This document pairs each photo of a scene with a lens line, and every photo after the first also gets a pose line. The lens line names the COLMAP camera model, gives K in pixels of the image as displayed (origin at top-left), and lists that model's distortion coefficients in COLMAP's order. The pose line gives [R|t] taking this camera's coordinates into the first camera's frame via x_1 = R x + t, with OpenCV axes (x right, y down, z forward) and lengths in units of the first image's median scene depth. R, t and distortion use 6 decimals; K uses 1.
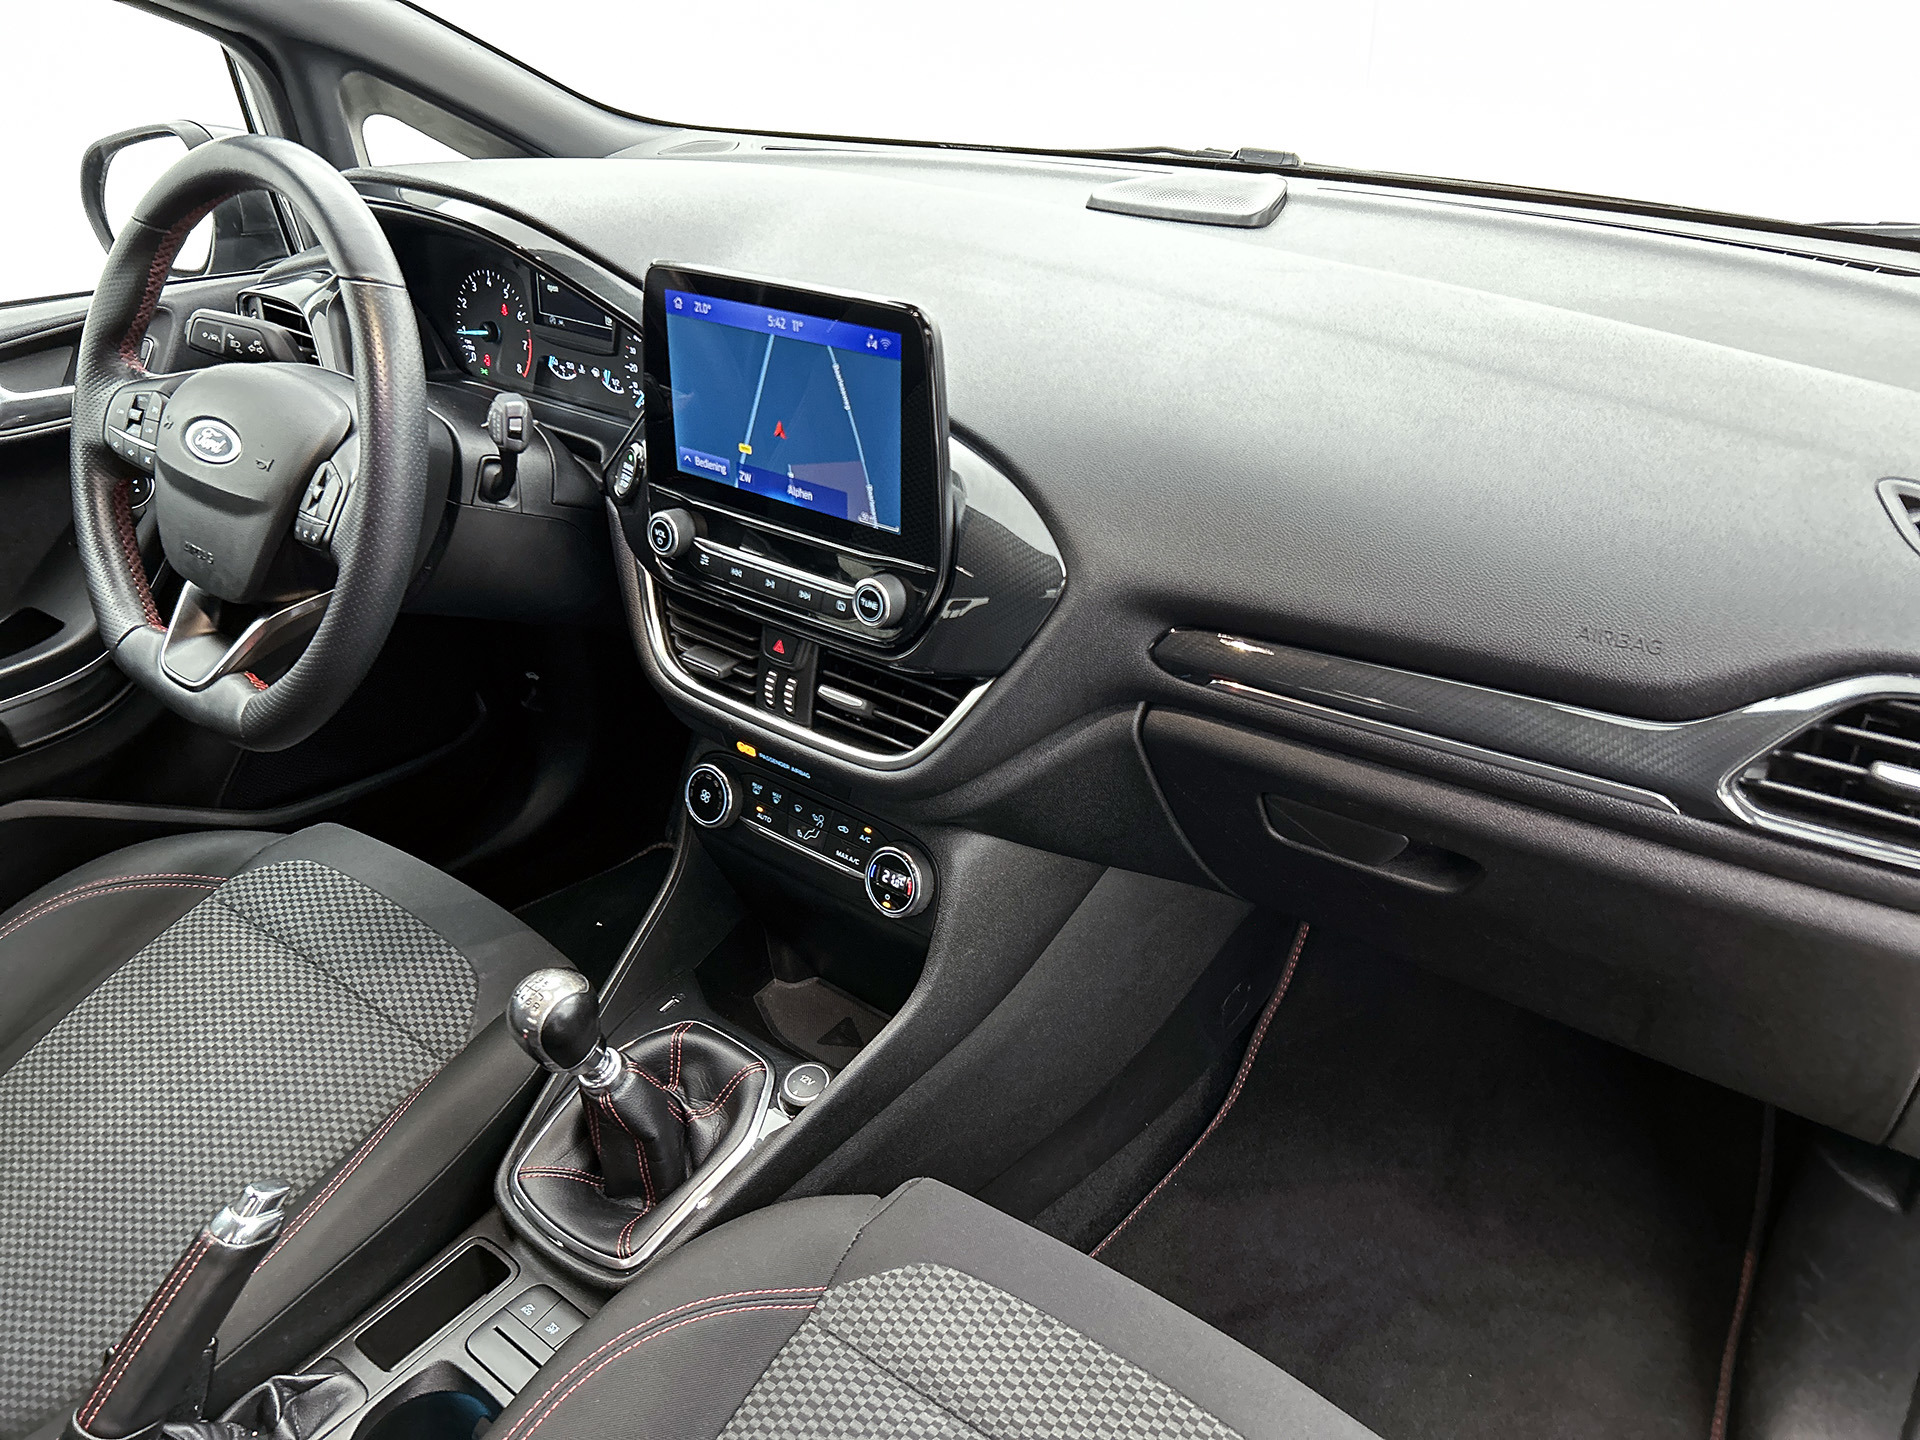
lens RADIAL K [[1540.4, 0, 967.4], [0, 1540.4, 739.3], [0, 0, 1]] dist [0.035408, -0.048365]
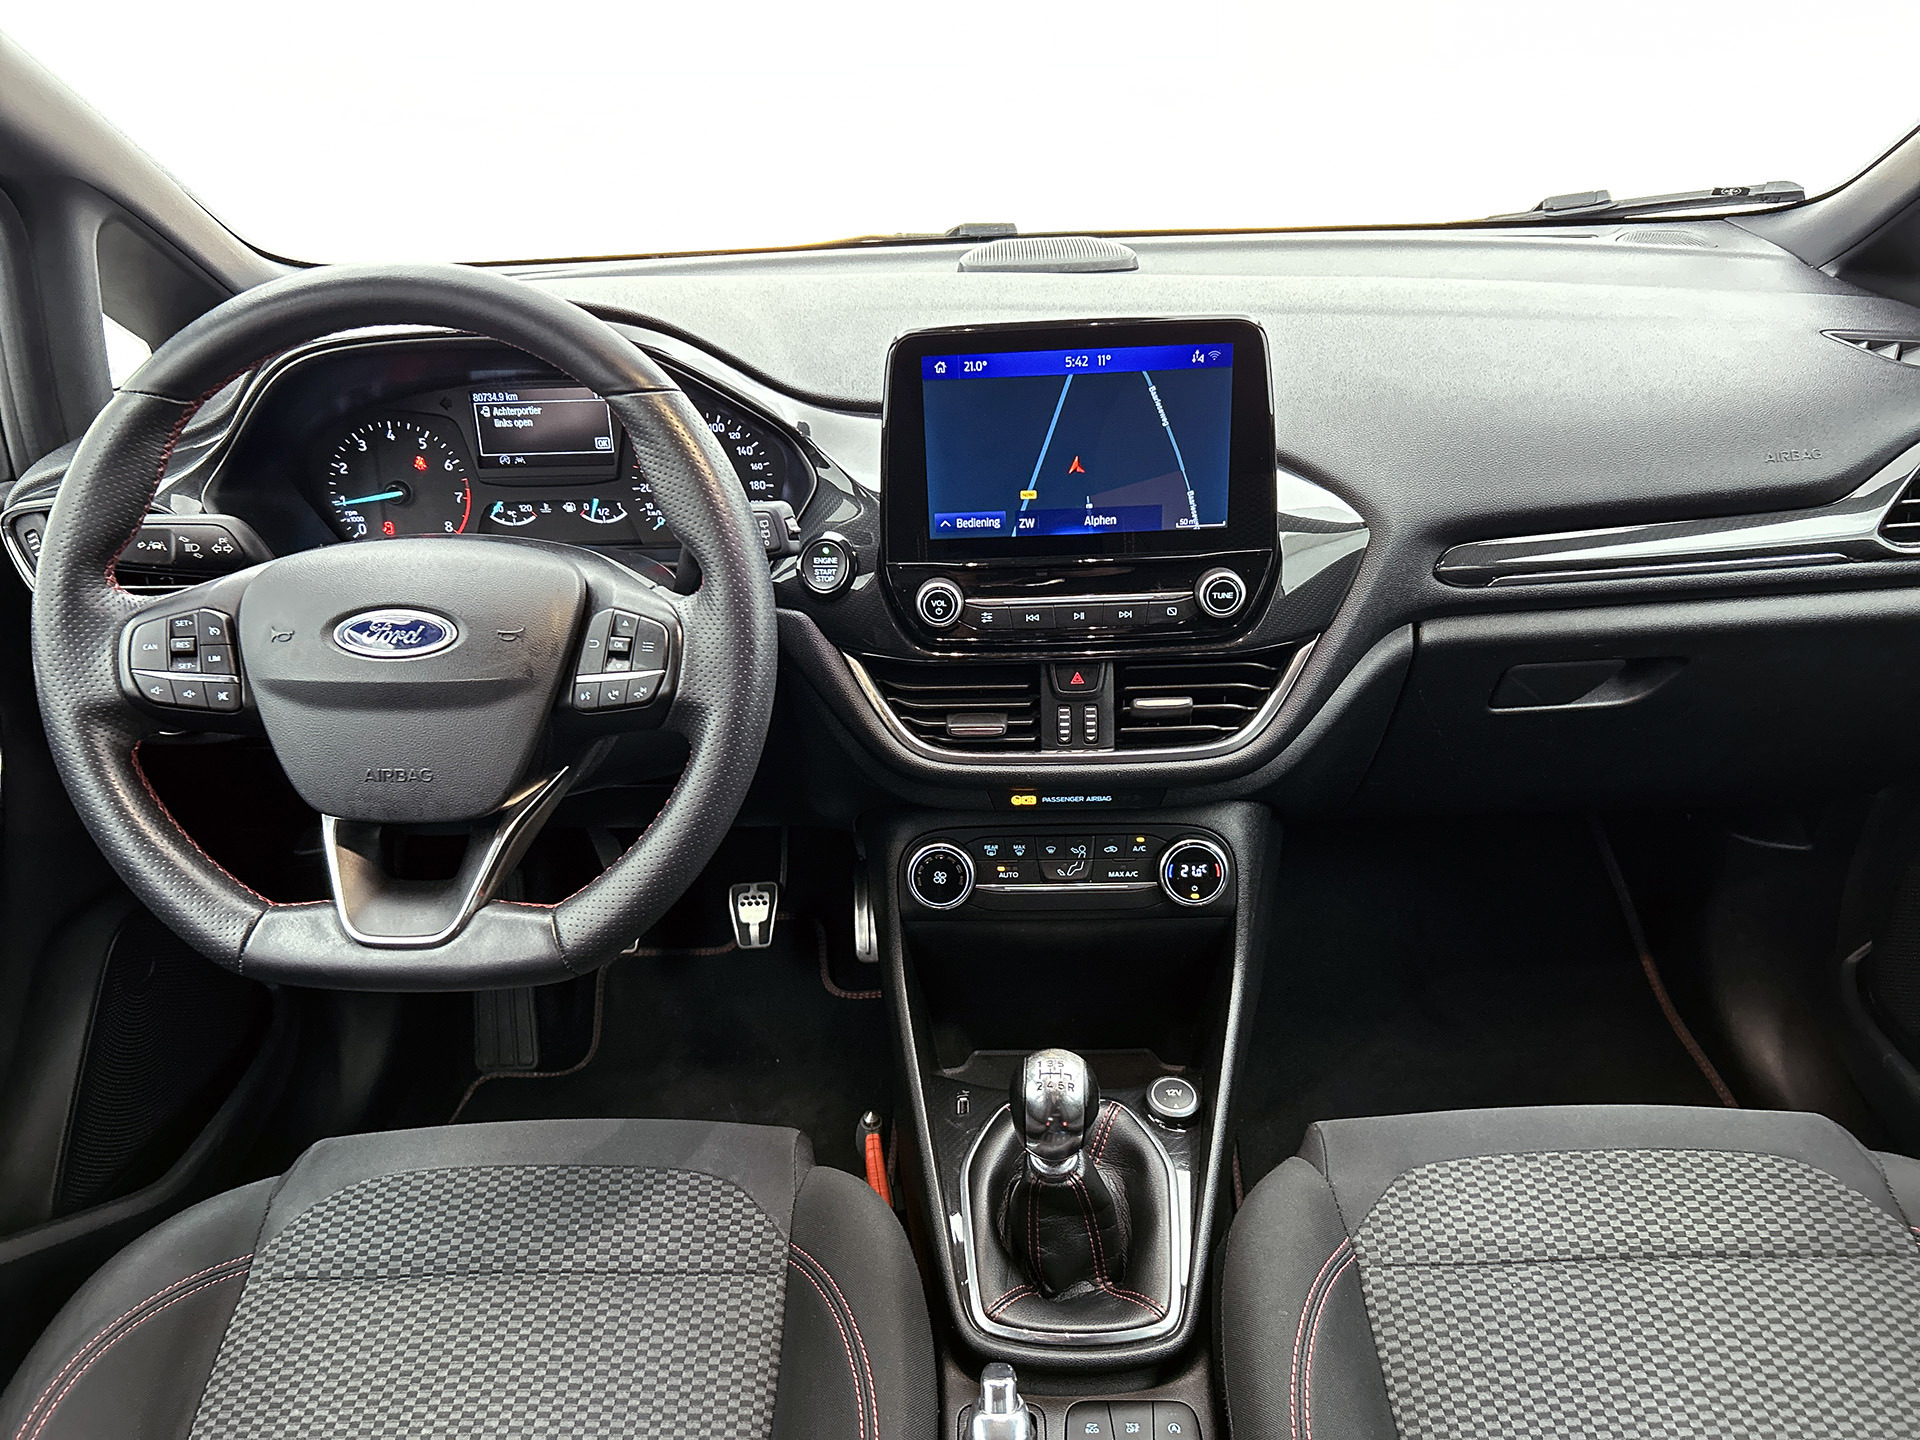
lens RADIAL K [[1540.4, 0, 972.3], [0, 1540.4, 719.9], [0, 0, 1]] dist [0.035408, -0.048365]
pose [[0.782711, -0.266387, 0.562495, -0.747573], [0.321757, 0.946822, 0.000671, -0.056853], [-0.532762, 0.180462, 0.826800, 0.194421]]
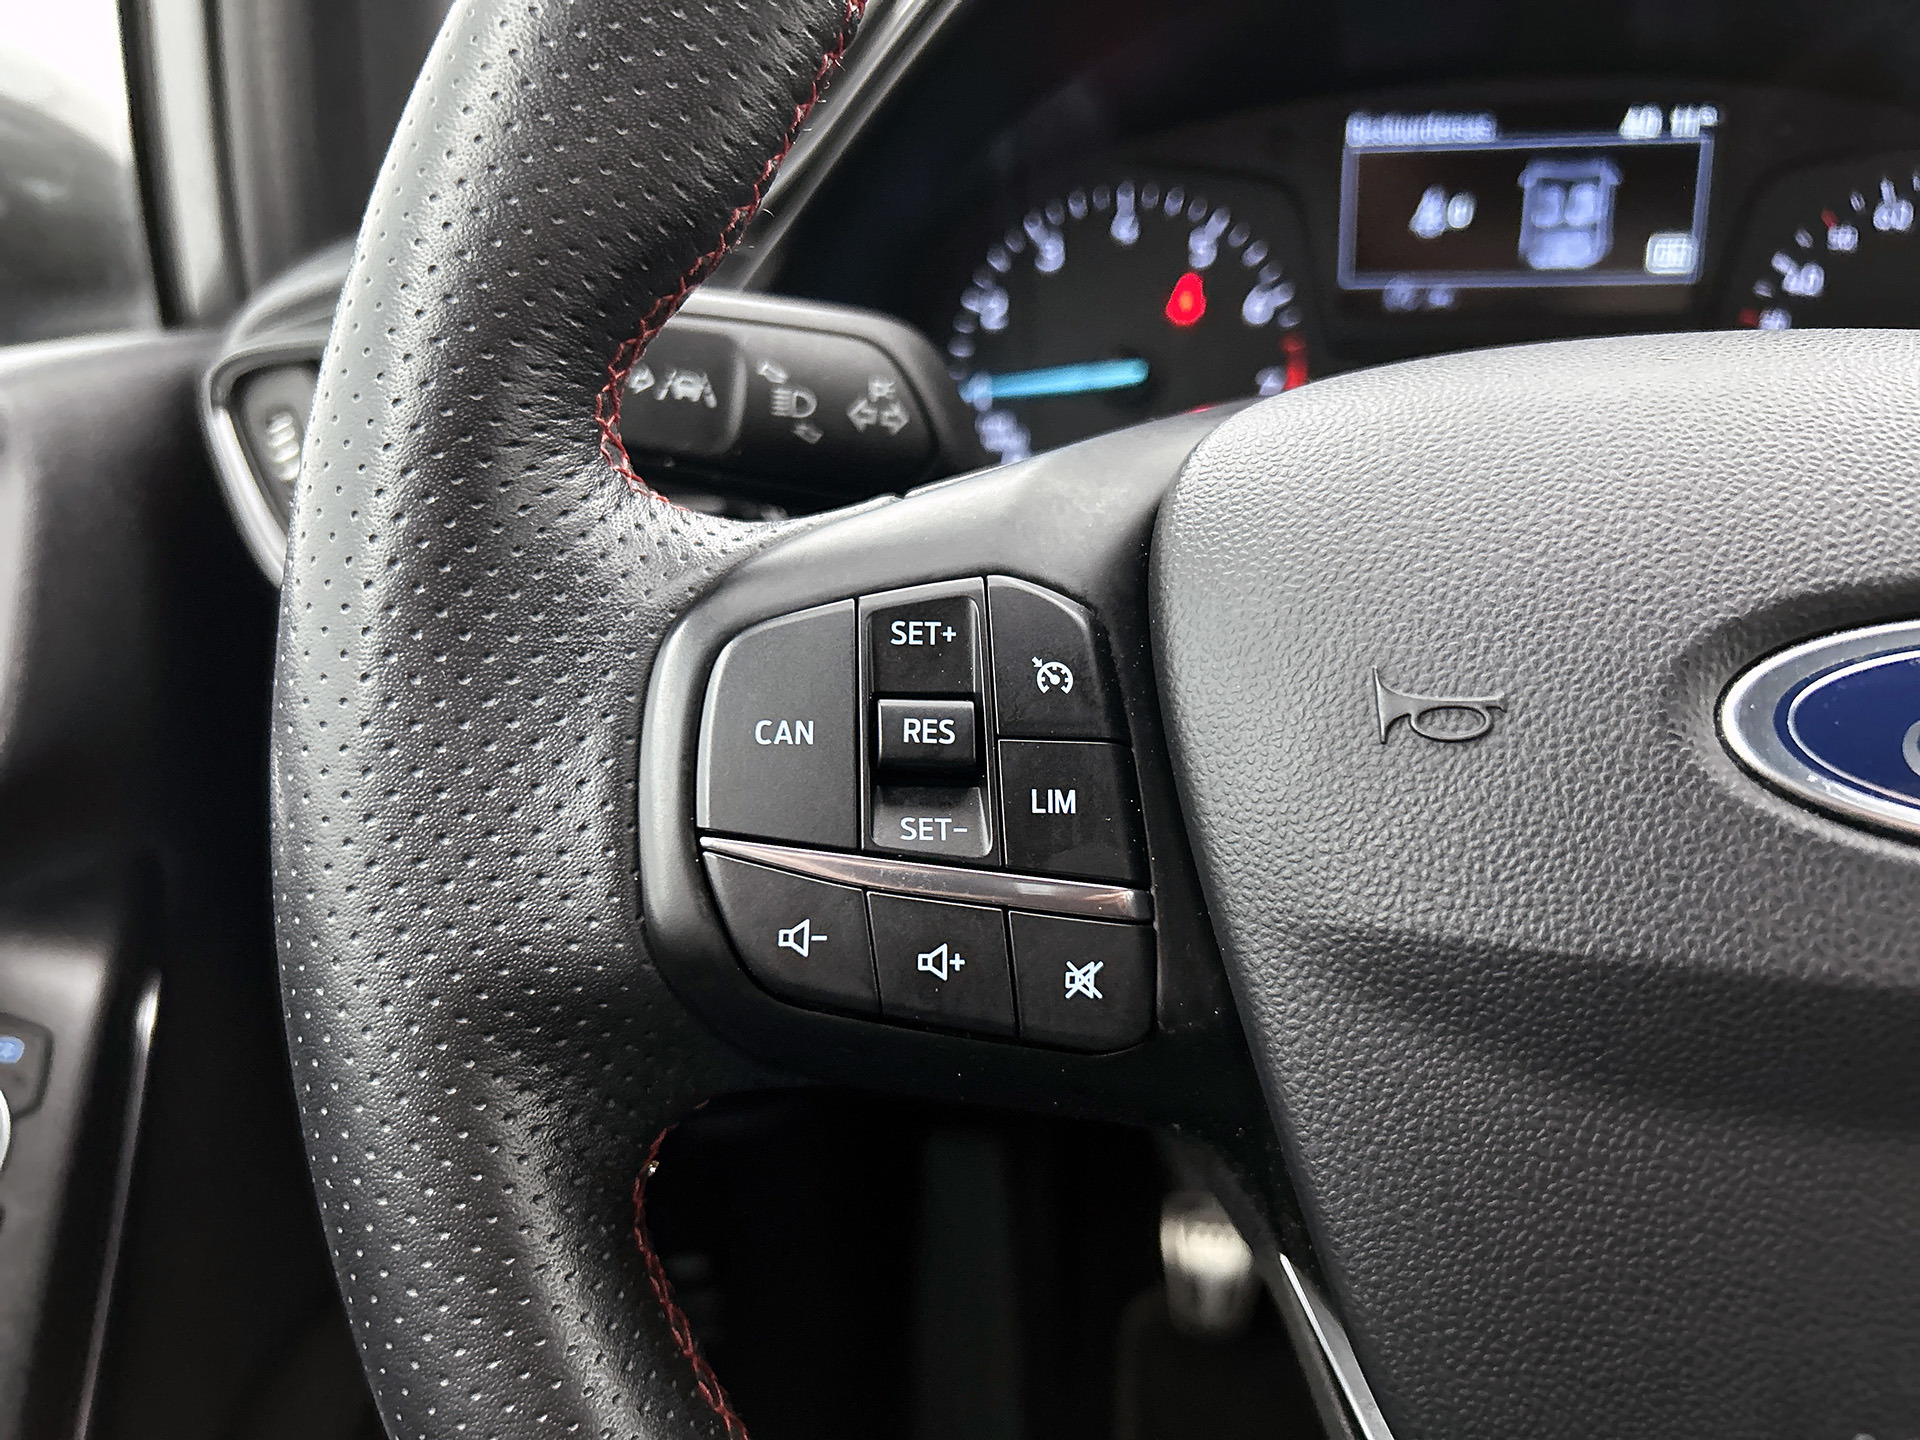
lens RADIAL K [[1540.4, 0, 947.4], [0, 1540.4, 720.2], [0, 0, 1]] dist [0.035408, -0.048365]
pose [[0.853489, -0.184122, 0.487499, -0.685128], [0.259488, 0.961433, -0.091178, -0.217495], [-0.451909, 0.204320, 0.868350, 0.954183]]
